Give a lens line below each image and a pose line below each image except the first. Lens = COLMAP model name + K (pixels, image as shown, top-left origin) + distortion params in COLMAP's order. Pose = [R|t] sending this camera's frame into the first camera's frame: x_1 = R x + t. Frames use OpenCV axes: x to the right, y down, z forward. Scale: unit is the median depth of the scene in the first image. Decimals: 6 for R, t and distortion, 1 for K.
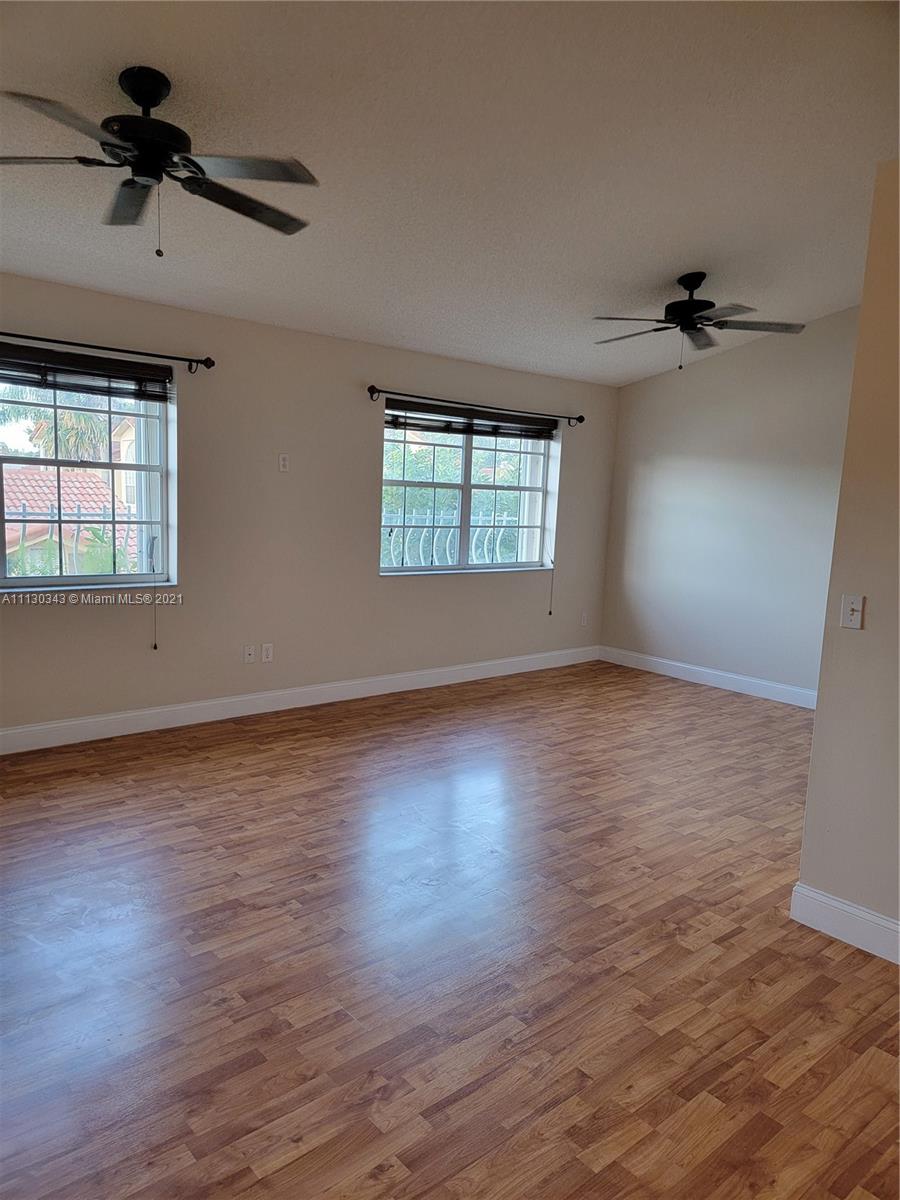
lens RADIAL K [[825.4, 0, 450.0], [0, 825.4, 600.0], [0, 0, 1]] dist [0.027238, 0.001161]
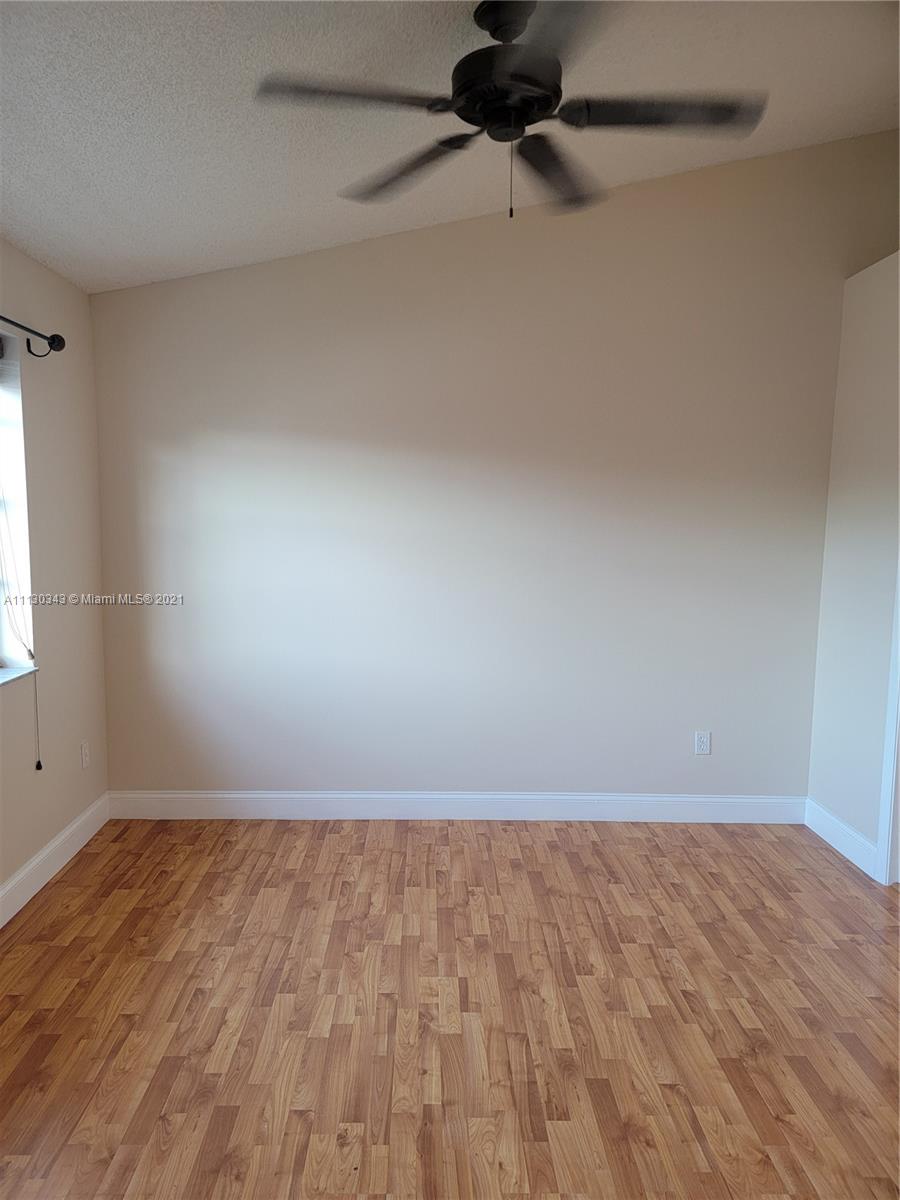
lens RADIAL K [[794.9, 0, 452.9], [0, 794.9, 625.9], [0, 0, 1]] dist [-0.000967, -0.002036]
pose [[0.623275, -0.134123, 0.770415, -0.080827], [0.101521, 0.990723, 0.090345, -0.096586], [-0.775385, 0.021903, 0.631109, 0.670664]]
